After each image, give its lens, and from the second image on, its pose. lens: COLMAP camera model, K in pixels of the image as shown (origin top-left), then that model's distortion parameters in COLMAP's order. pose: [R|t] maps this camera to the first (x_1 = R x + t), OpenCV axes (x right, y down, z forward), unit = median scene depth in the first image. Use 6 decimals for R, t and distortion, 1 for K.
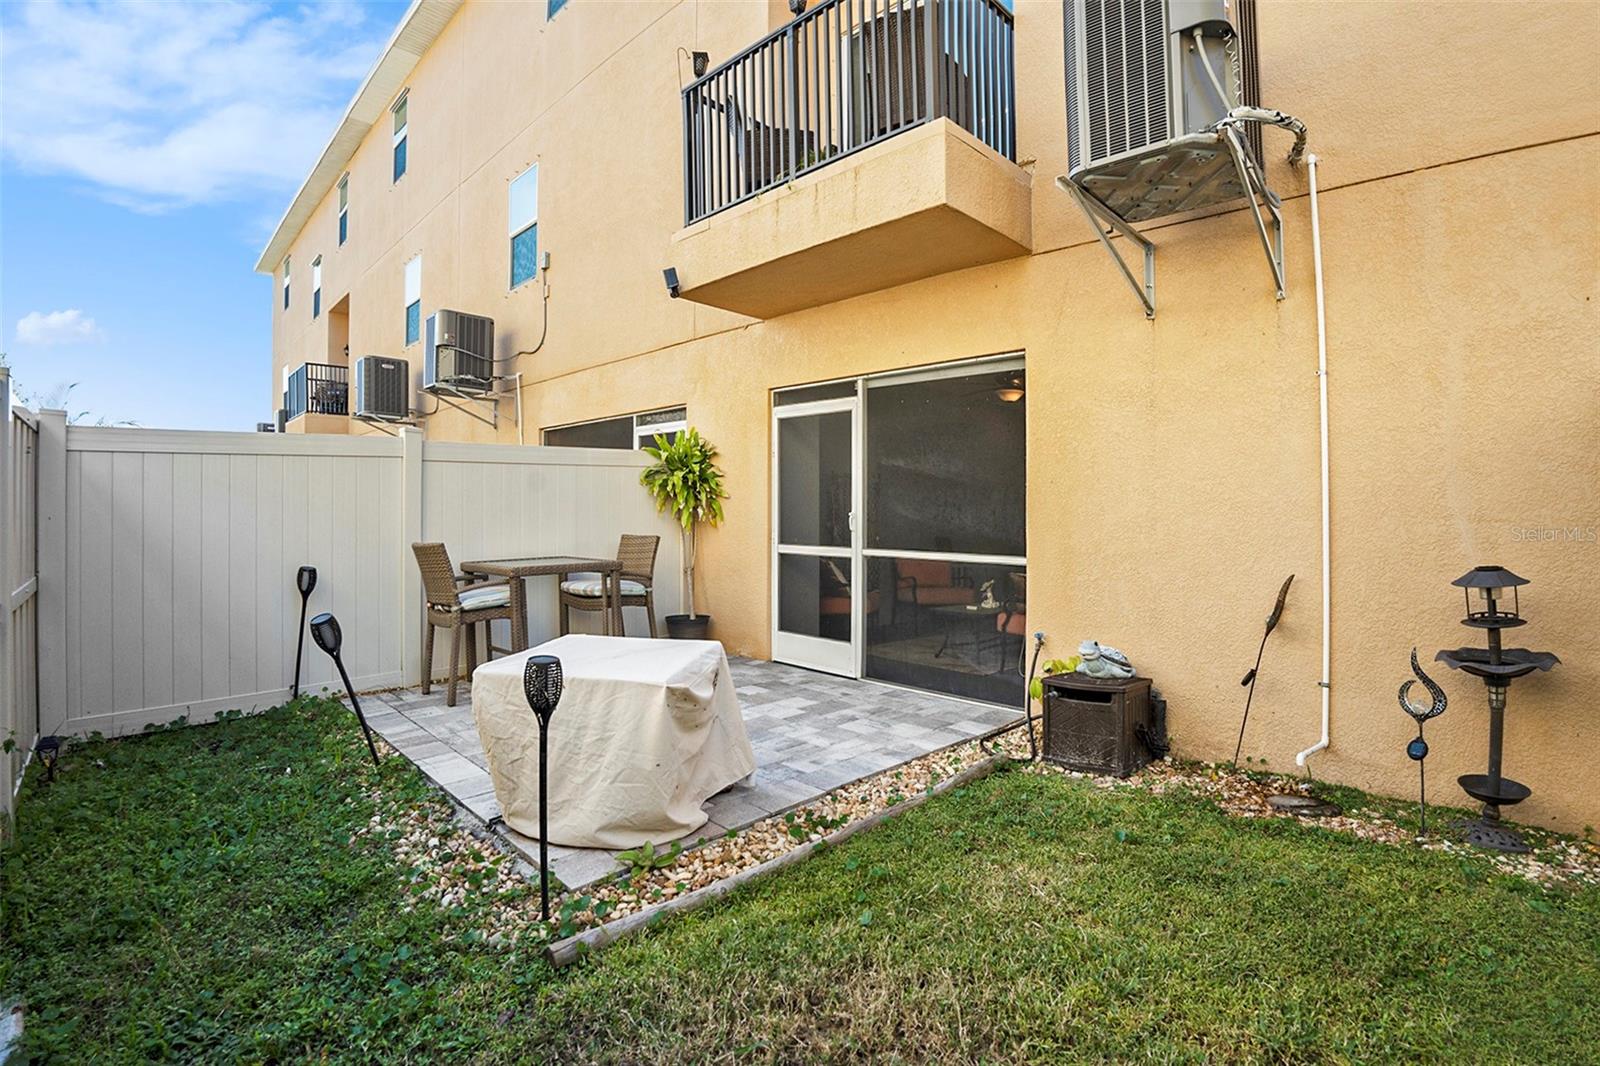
lens RADIAL K [[812.4, 0, 814.2], [0, 812.4, 526.1], [0, 0, 1]] dist [-0.002446, -0.000241]
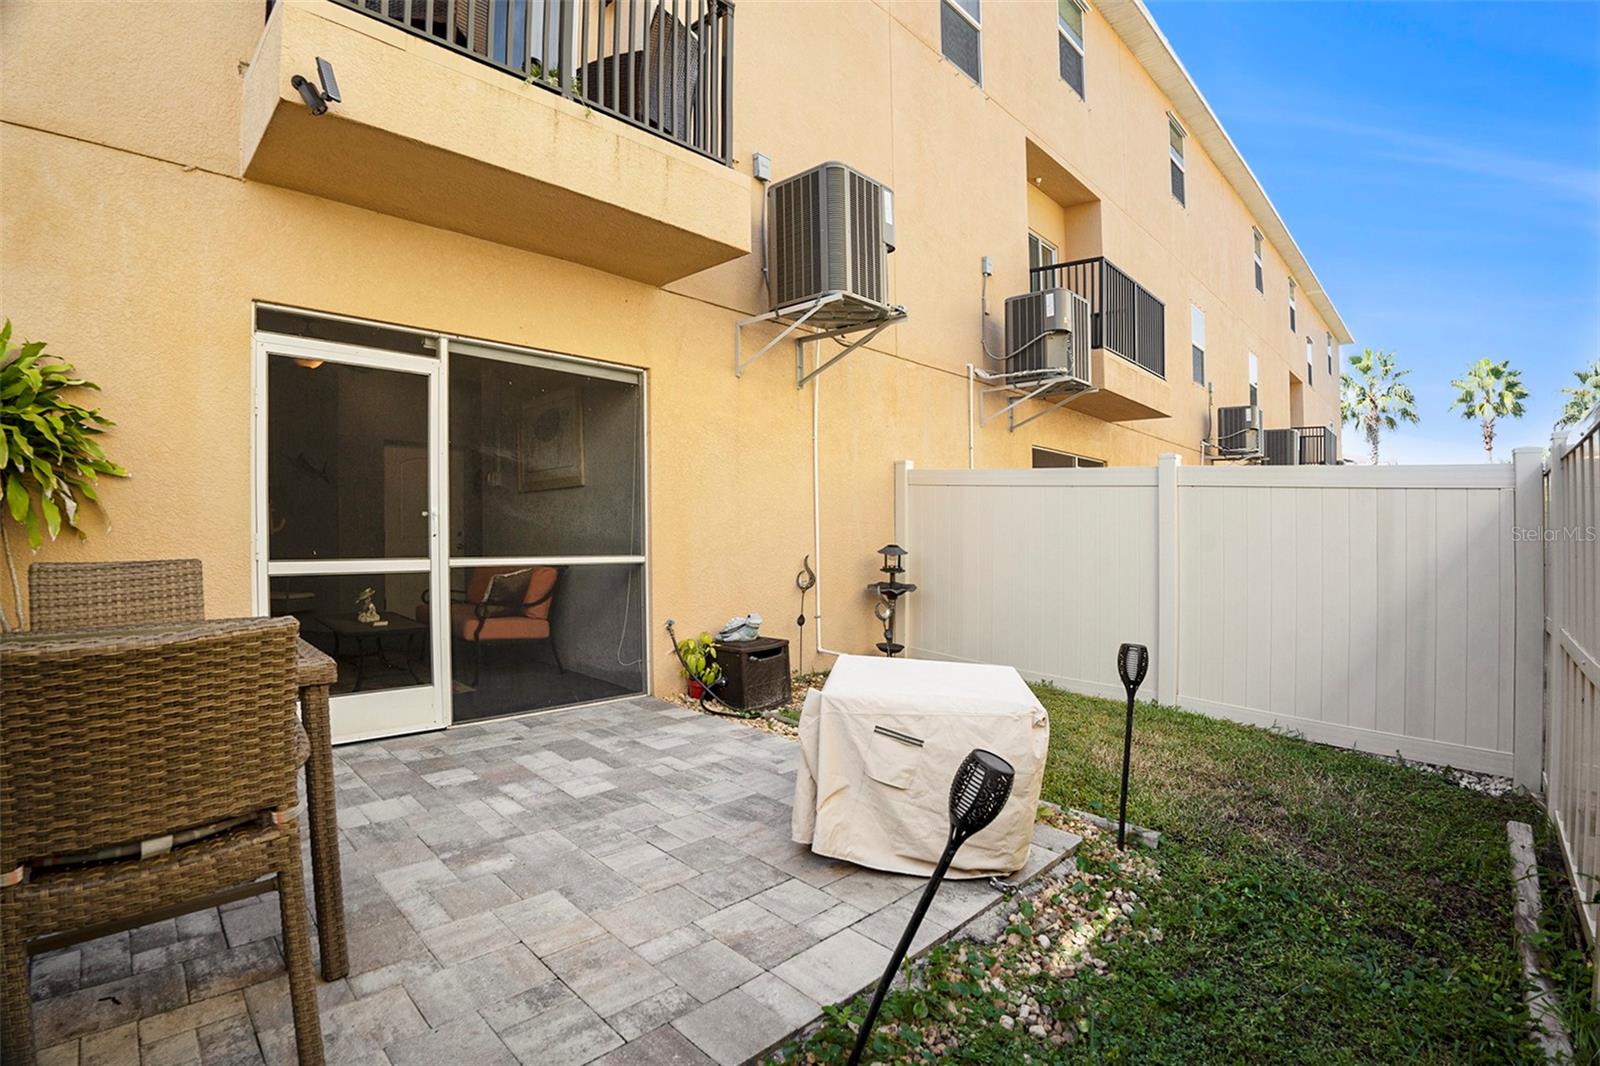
lens RADIAL K [[730.6, 0, 785.1], [0, 730.6, 531.2], [0, 0, 1]] dist [-0.029048, 0.000408]
pose [[0.045624, -0.016368, 0.998825, -0.792301], [-0.000985, 0.999865, 0.016430, -0.012960], [-0.998958, -0.001733, 0.045602, 0.831001]]
